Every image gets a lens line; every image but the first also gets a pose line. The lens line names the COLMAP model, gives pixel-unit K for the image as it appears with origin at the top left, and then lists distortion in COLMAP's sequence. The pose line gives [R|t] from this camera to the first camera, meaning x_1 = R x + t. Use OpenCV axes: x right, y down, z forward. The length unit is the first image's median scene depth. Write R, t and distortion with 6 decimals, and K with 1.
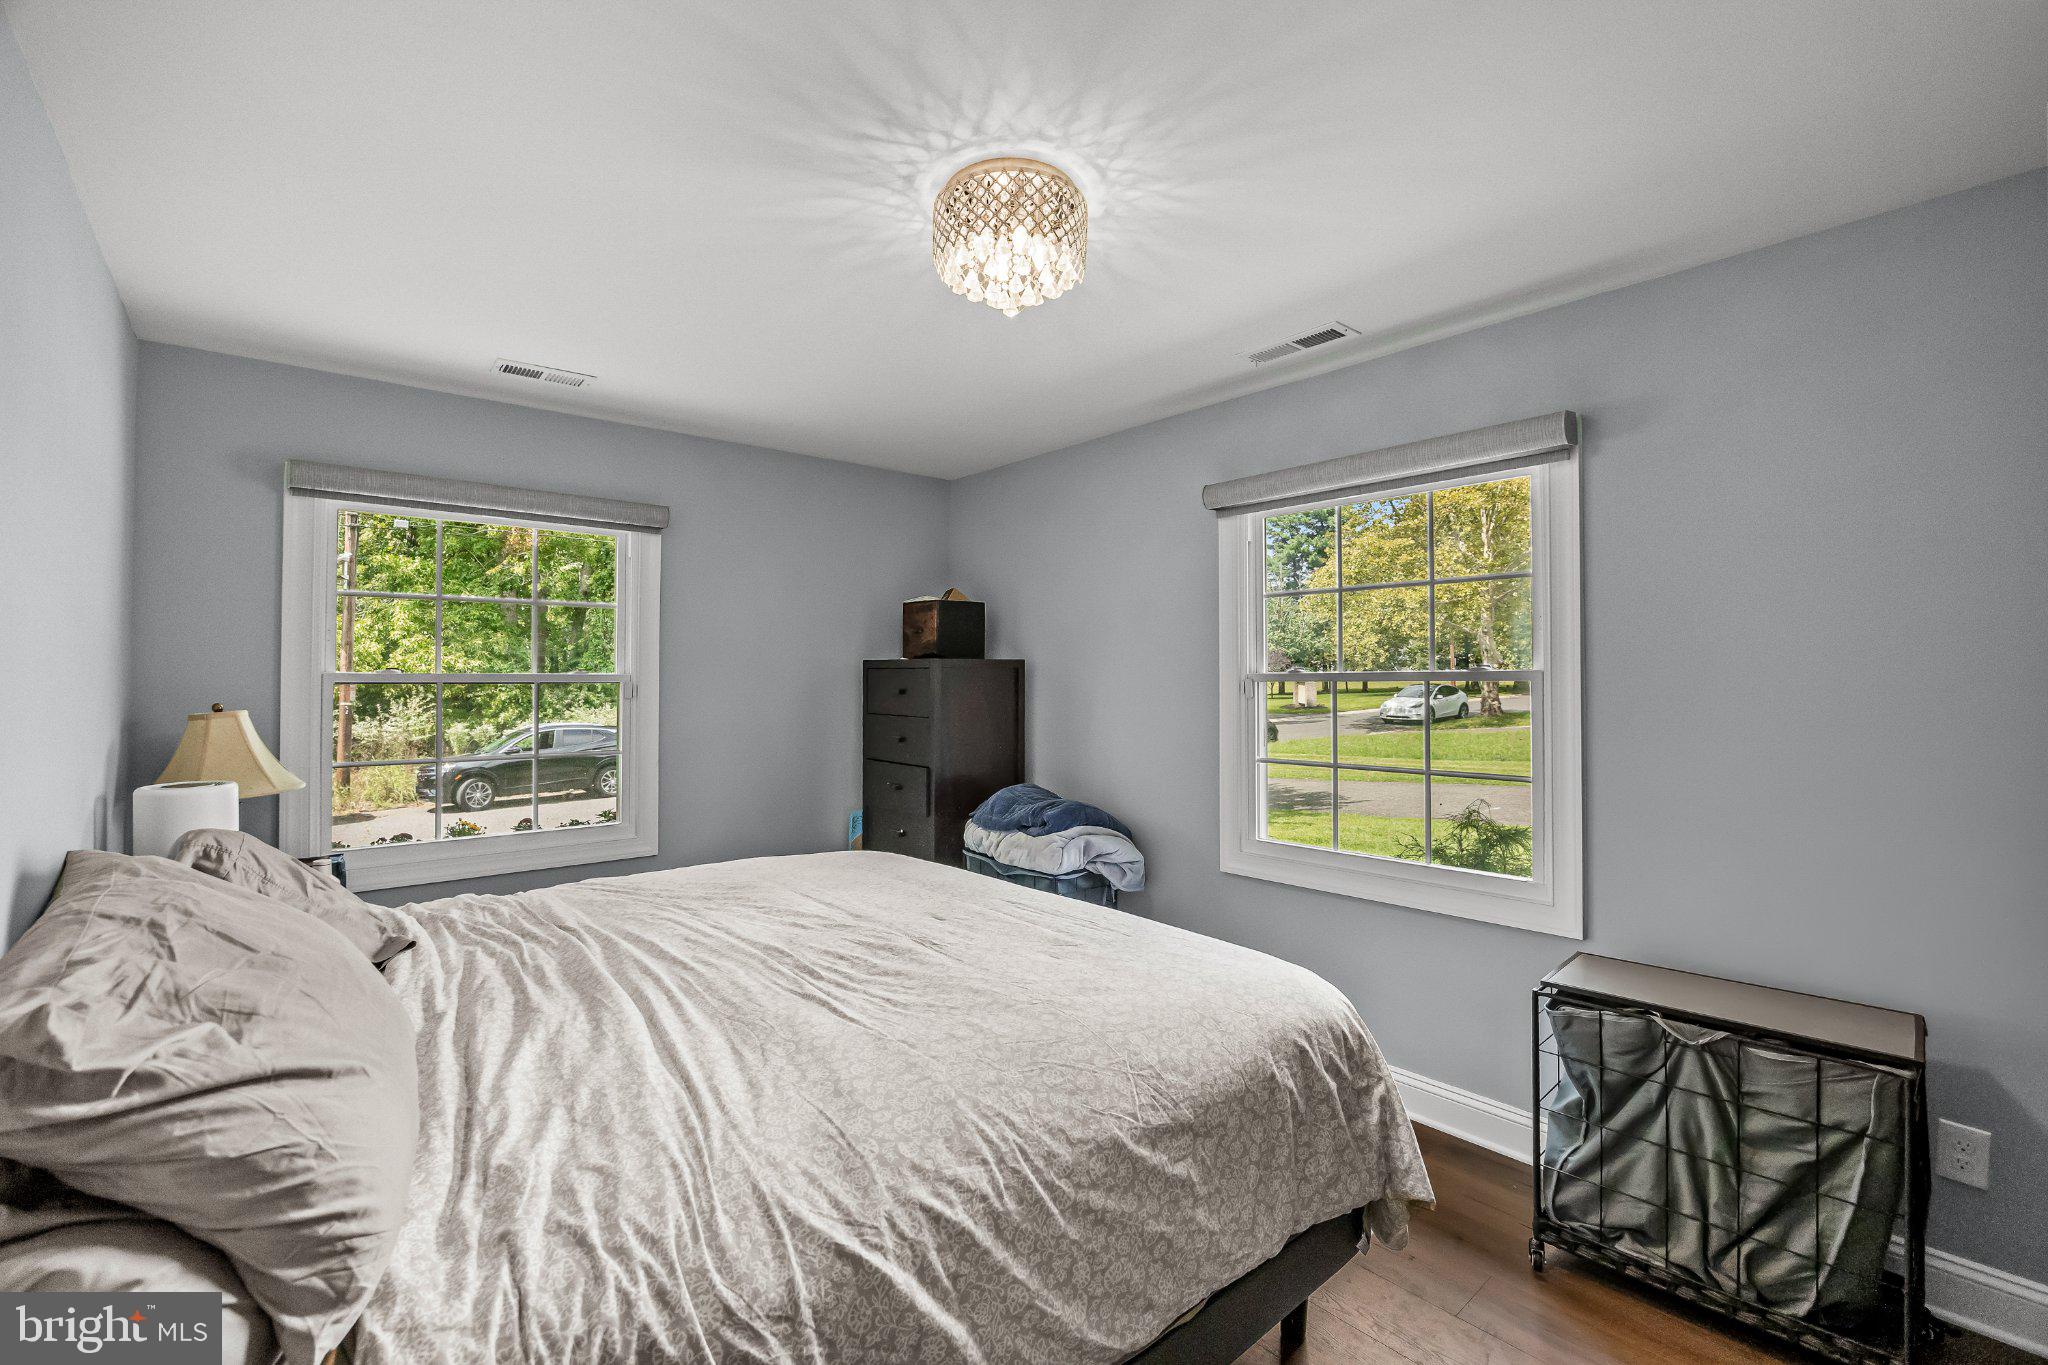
lens RADIAL K [[926.1, 0, 1022.9], [0, 926.1, 680.0], [0, 0, 1]] dist [-0.016389, 0.000397]
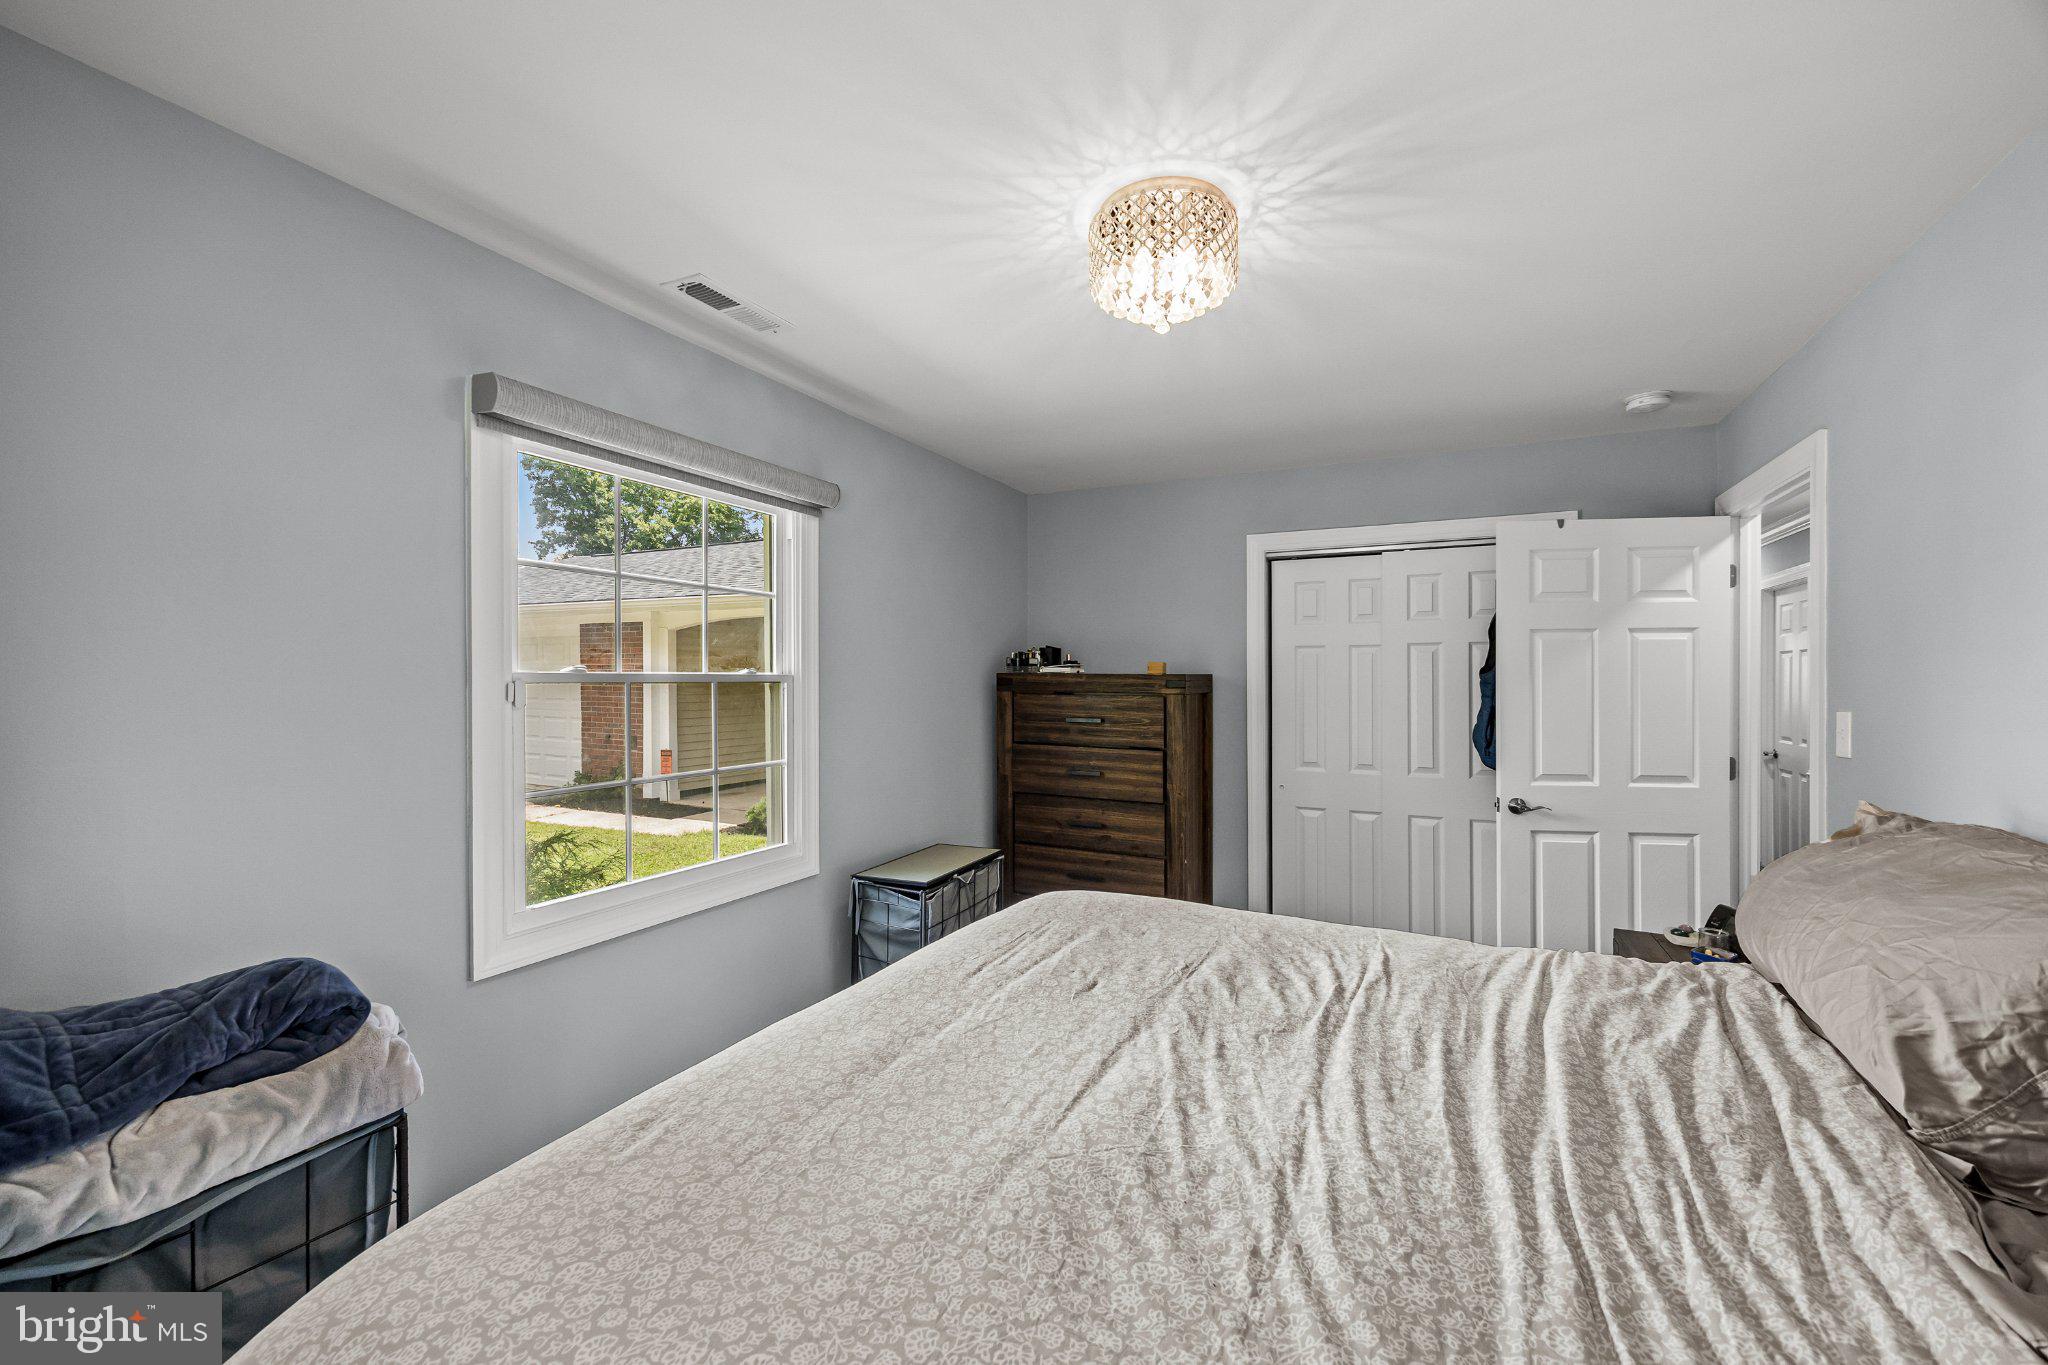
lens RADIAL K [[861.4, 0, 1029.9], [0, 861.4, 691.8], [0, 0, 1]] dist [0.003179, 0.000285]
pose [[-0.429688, -0.007772, 0.902944, -0.964898], [-0.002060, 0.999969, 0.007626, 0.004905], [-0.902975, 0.001417, -0.429690, 1.812904]]
